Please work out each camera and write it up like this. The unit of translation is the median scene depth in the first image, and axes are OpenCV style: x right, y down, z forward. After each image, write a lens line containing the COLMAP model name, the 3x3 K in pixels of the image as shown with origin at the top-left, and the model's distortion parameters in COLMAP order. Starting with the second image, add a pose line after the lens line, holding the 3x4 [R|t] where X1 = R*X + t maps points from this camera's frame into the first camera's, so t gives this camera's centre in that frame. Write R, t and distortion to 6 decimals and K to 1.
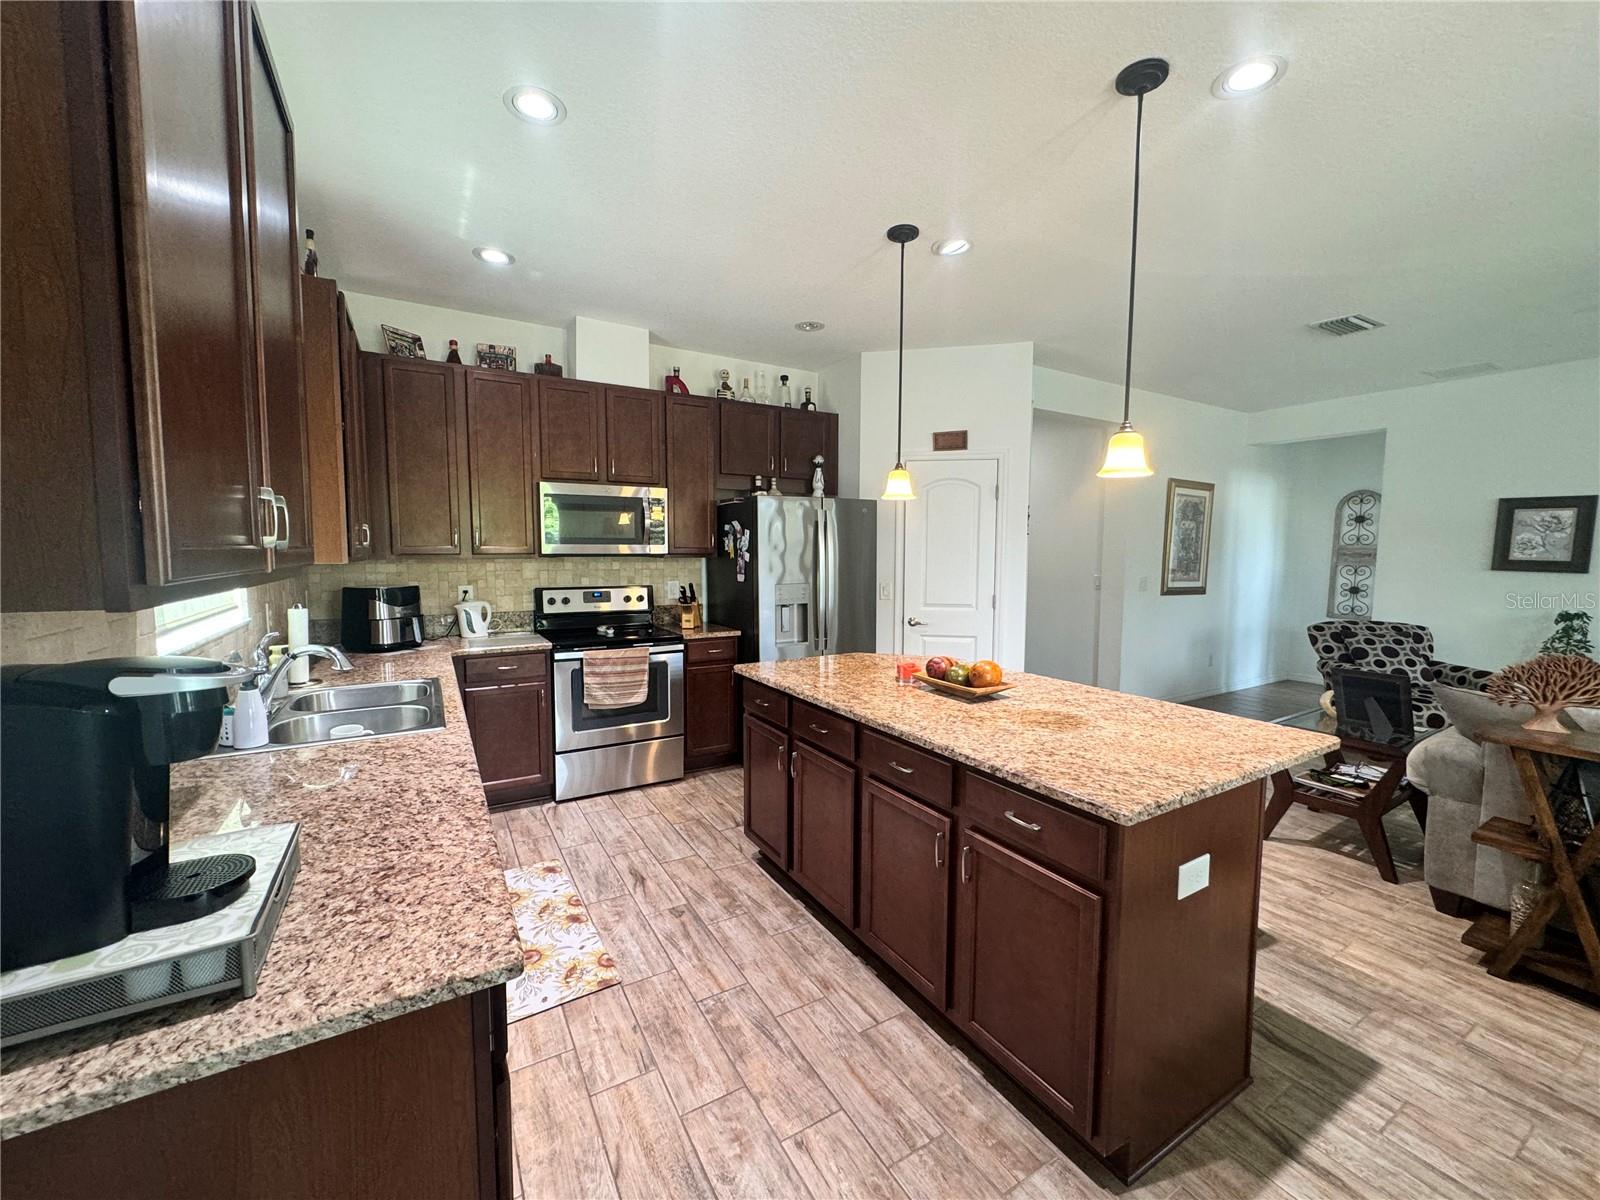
lens RADIAL K [[636.8, 0, 798.0], [0, 636.8, 597.5], [0, 0, 1]] dist [-0.003463, 0.000201]
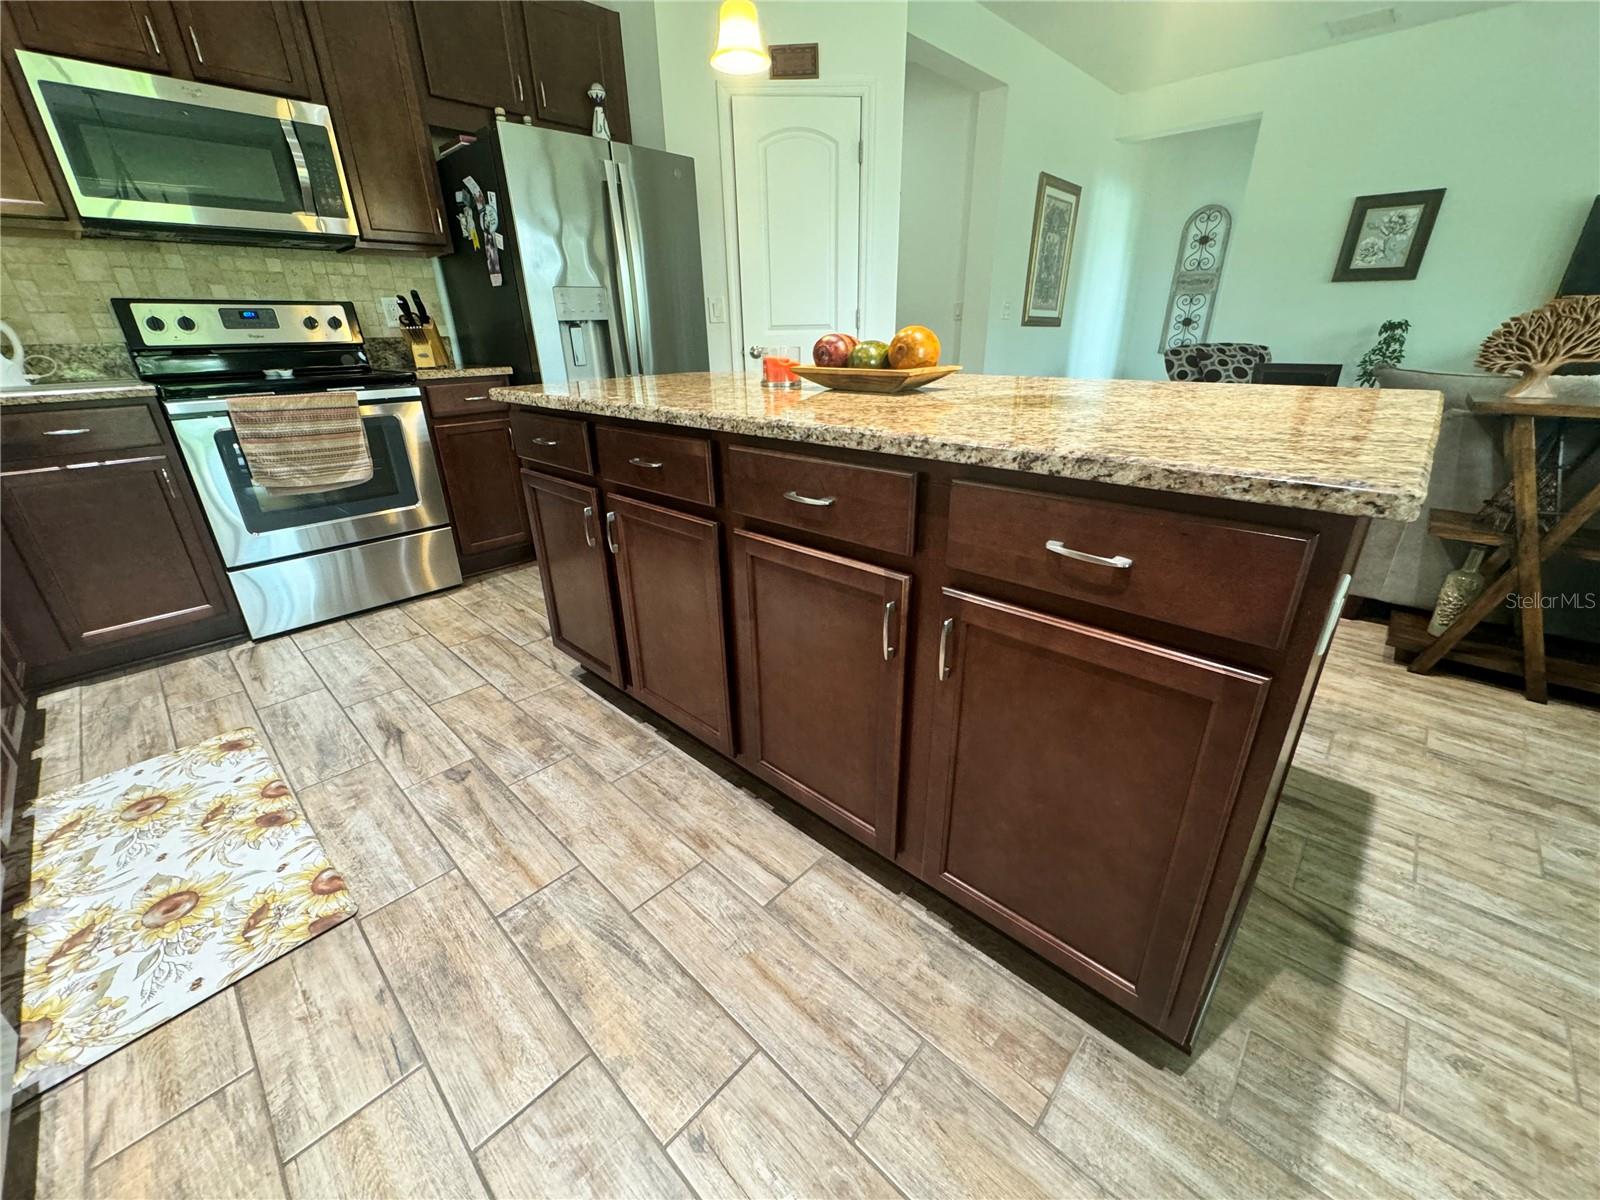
lens RADIAL K [[636.8, 0, 798.2], [0, 636.8, 599.5], [0, 0, 1]] dist [-0.003463, 0.000201]
pose [[0.960569, -0.128192, 0.246727, 0.004572], [0.042990, 0.945178, 0.323714, 0.091198], [-0.274698, -0.300343, 0.913419, 0.255094]]
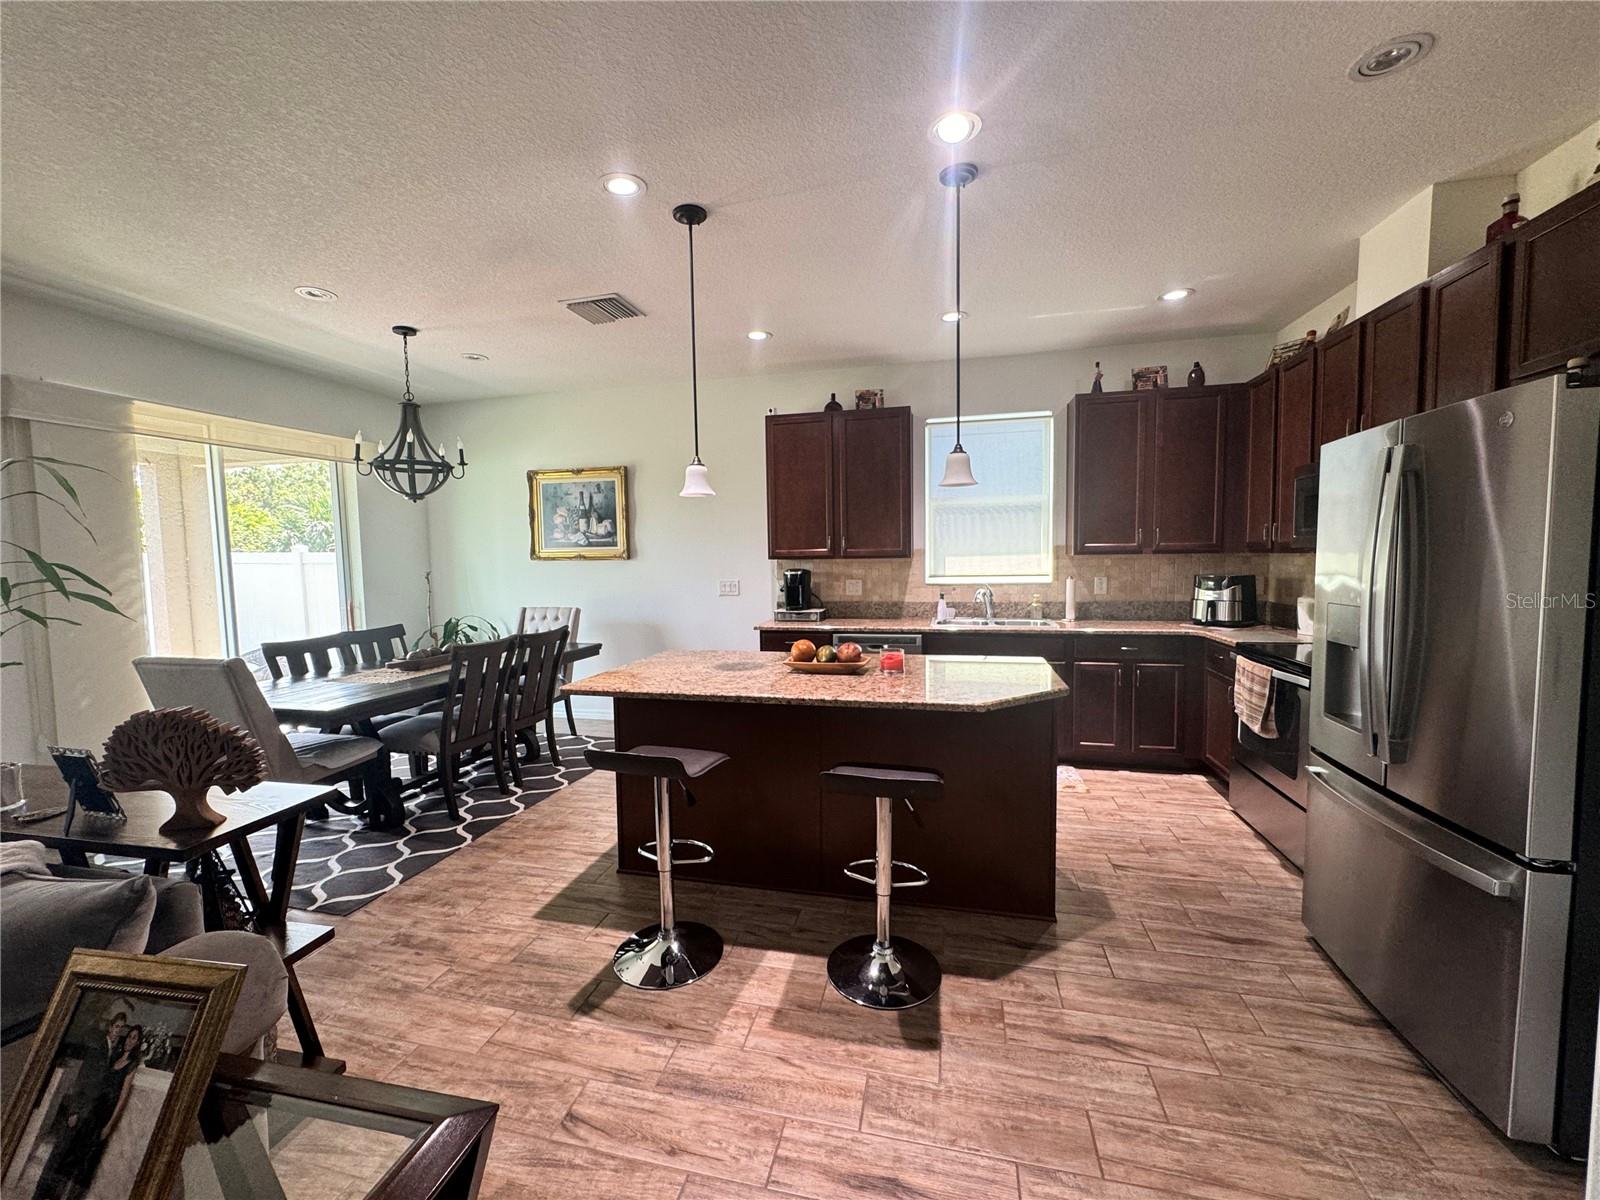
lens RADIAL K [[636.8, 0, 797.9], [0, 636.8, 597.7], [0, 0, 1]] dist [-0.003463, 0.000201]
pose [[-0.692113, 0.056494, -0.719575, 0.735542], [-0.042035, 0.992085, 0.118320, -0.076720], [0.720564, 0.112138, -0.684260, 1.139972]]
